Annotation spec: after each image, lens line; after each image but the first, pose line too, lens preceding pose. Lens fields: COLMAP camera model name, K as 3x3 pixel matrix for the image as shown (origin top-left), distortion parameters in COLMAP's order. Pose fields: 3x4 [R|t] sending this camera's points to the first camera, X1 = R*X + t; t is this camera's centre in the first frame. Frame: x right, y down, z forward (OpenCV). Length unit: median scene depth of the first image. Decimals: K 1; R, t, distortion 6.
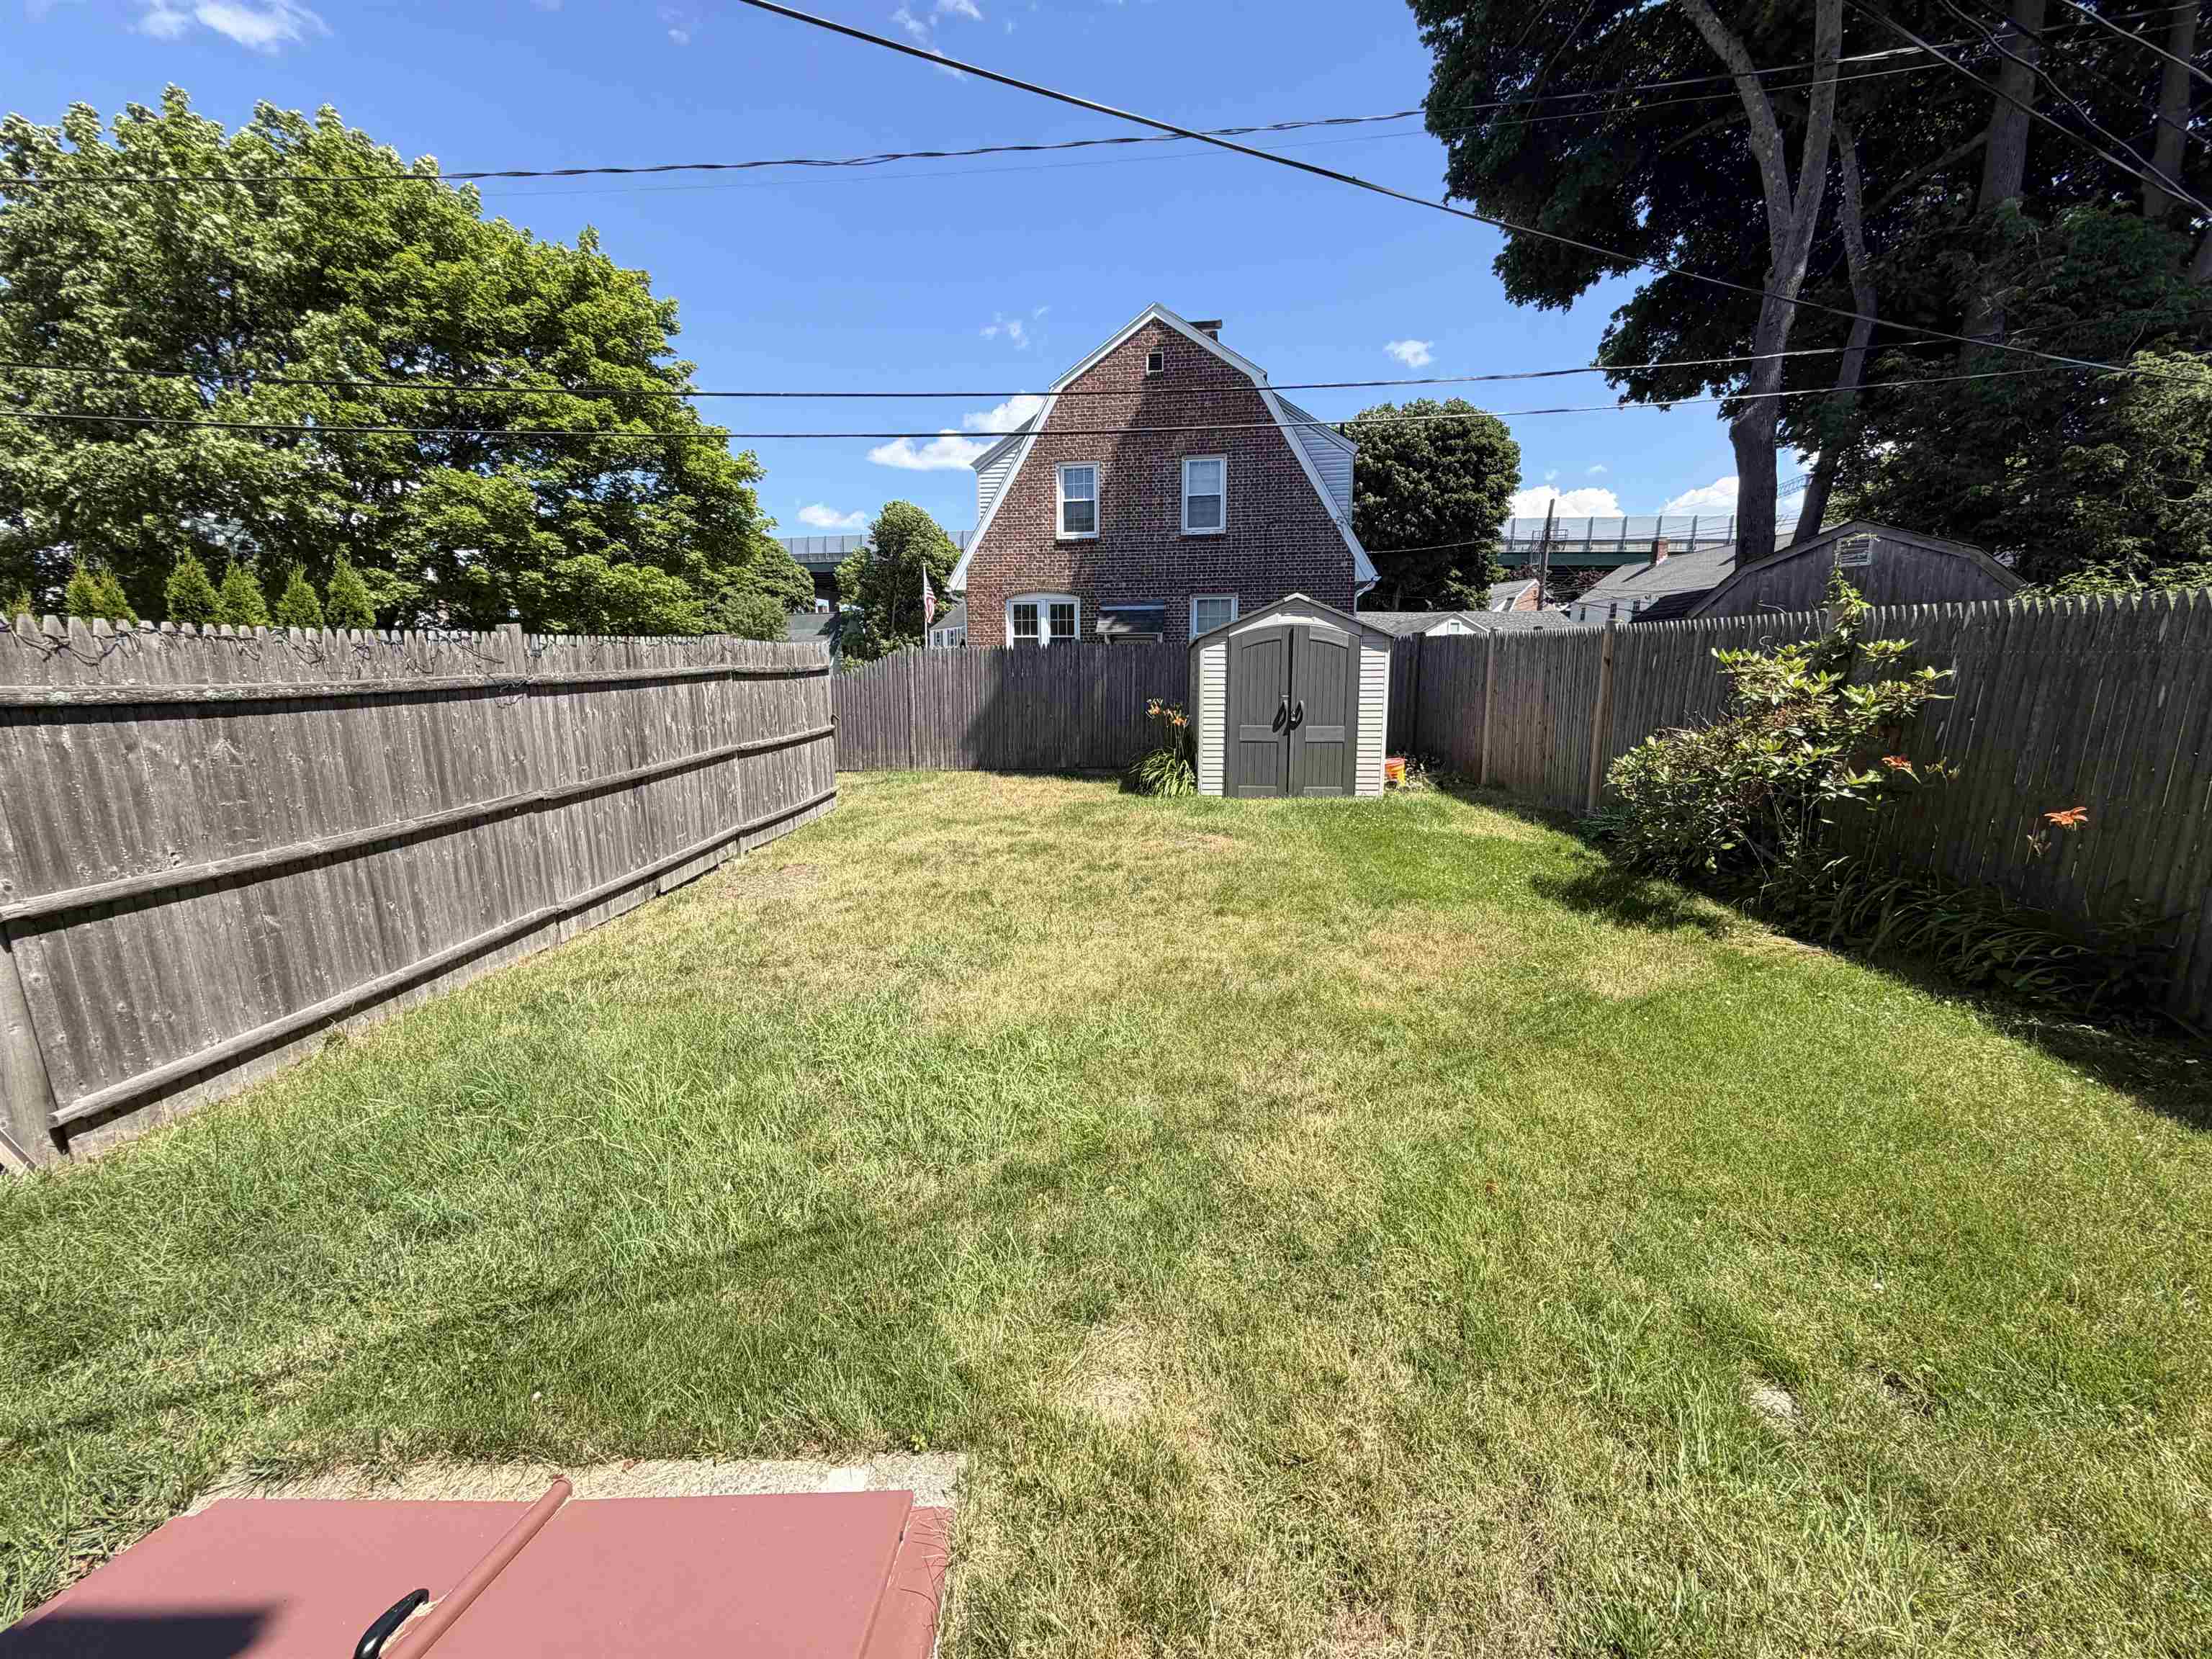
lens RADIAL K [[884.0, 0, 1098.5], [0, 884.0, 831.0], [0, 0, 1]] dist [-0.000634, 0.000247]
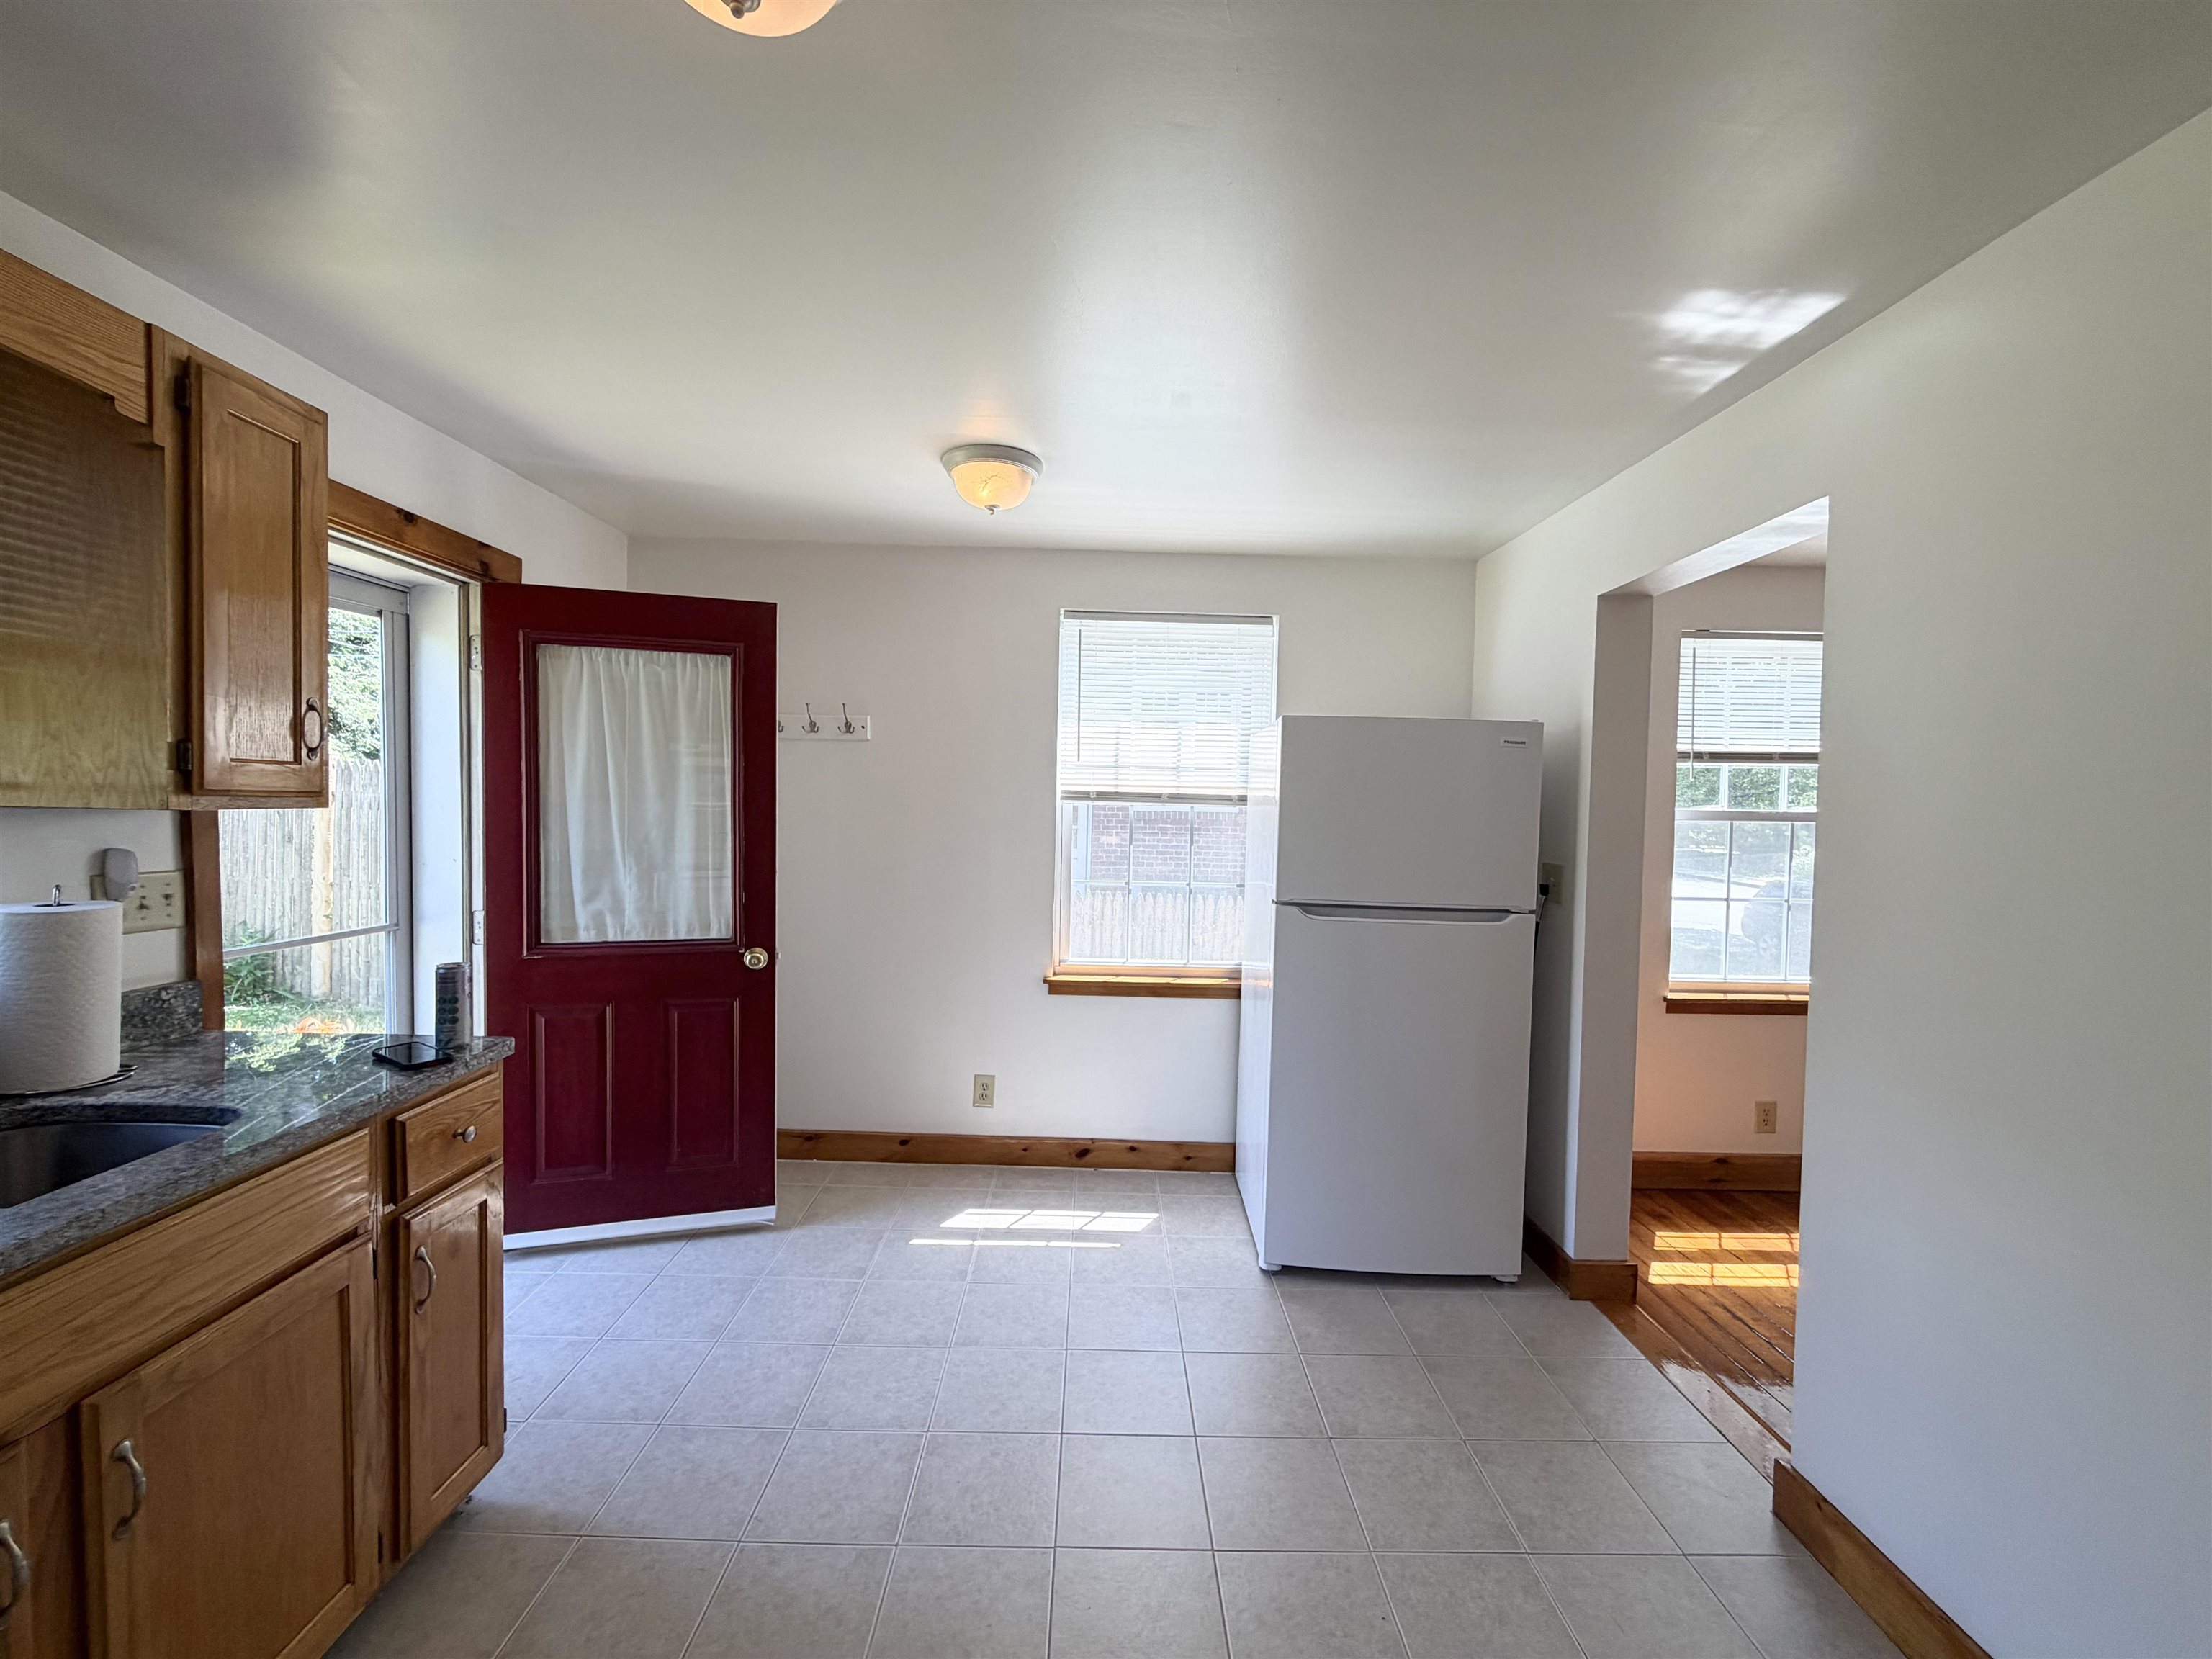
lens RADIAL K [[884.0, 0, 1098.5], [0, 884.0, 831.0], [0, 0, 1]] dist [-0.000634, 0.000247]
pose [[0.003871, -0.029902, 0.999545, -0.116430], [0.143727, 0.989191, 0.029036, 0.016369], [-0.989610, 0.143549, 0.008127, -0.148799]]
